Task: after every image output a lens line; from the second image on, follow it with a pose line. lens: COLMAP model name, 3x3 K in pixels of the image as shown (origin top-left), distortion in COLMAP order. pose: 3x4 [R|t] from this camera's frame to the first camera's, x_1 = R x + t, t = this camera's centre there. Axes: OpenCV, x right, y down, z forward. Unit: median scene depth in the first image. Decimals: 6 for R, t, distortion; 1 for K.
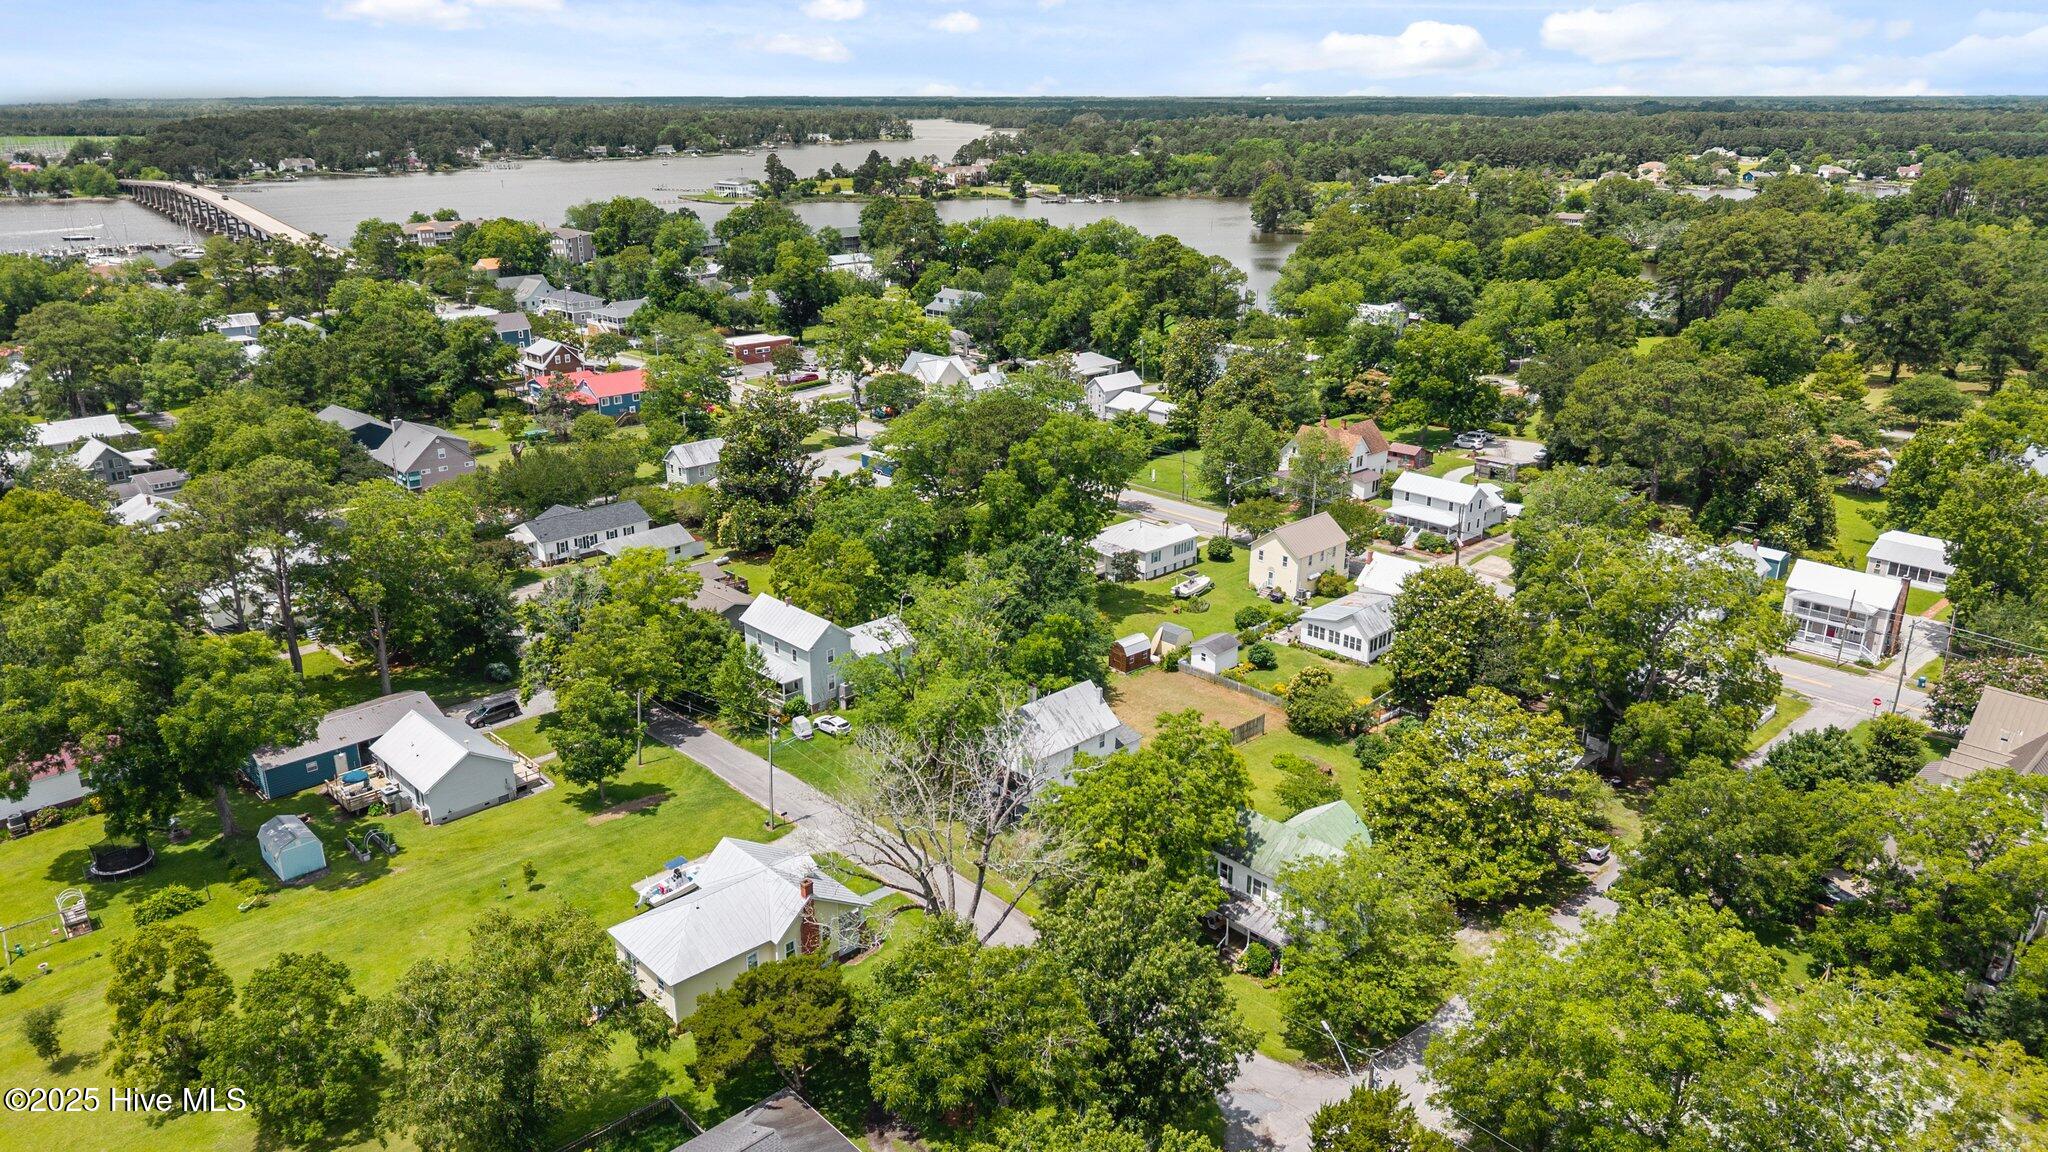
lens RADIAL K [[1445.2, 0, 1023.7], [0, 1445.2, 628.3], [0, 0, 1]] dist [0.052465, 0.000037]
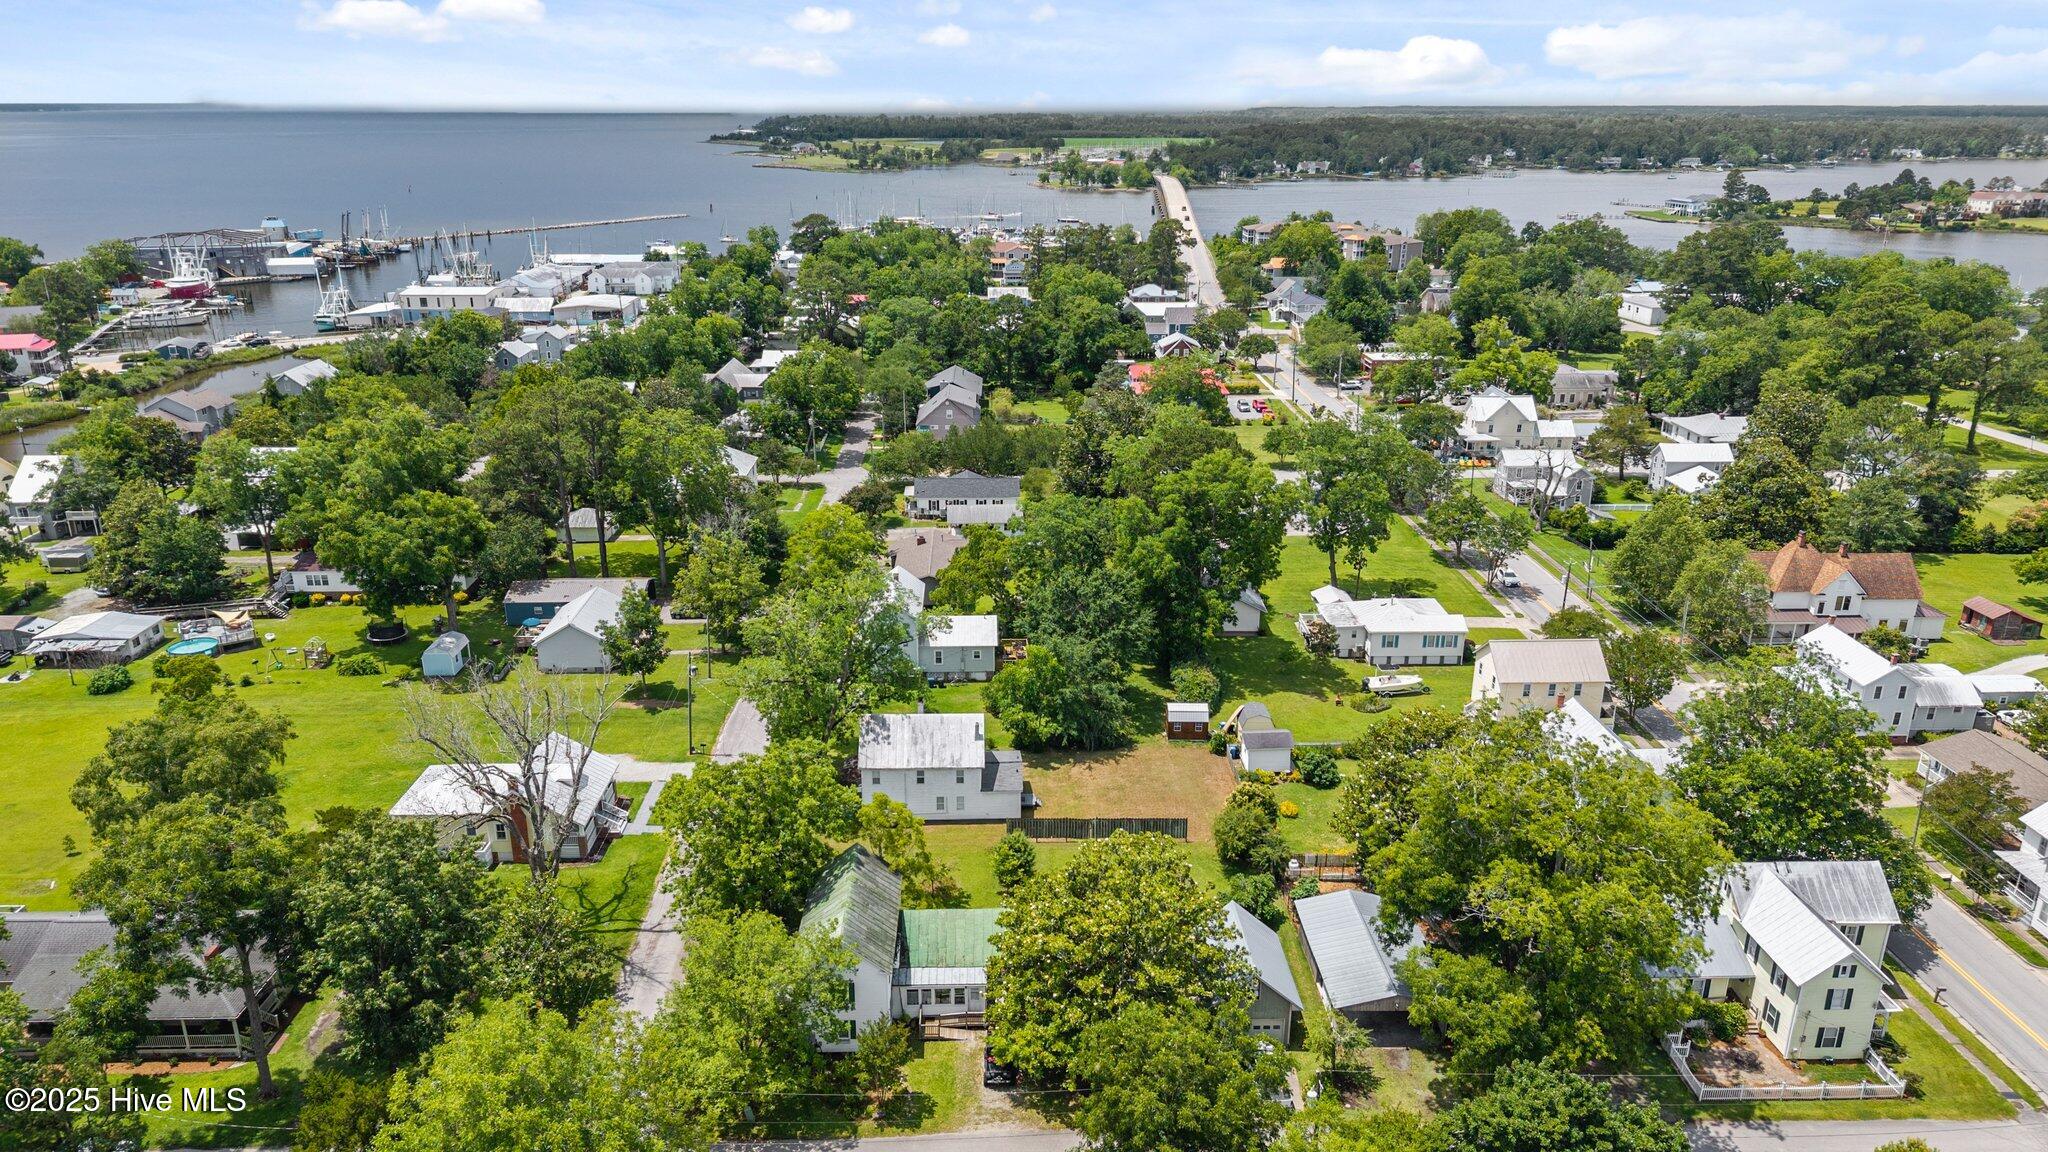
lens RADIAL K [[1469.7, 0, 1024.0], [0, 1469.7, 576.0], [0, 0, 1]] dist [0.056470, 0.000495]
pose [[0.759591, 0.218438, -0.612623, 0.107418], [-0.244075, 0.968811, 0.042812, -0.016791], [0.602867, 0.117006, 0.789215, 0.040574]]
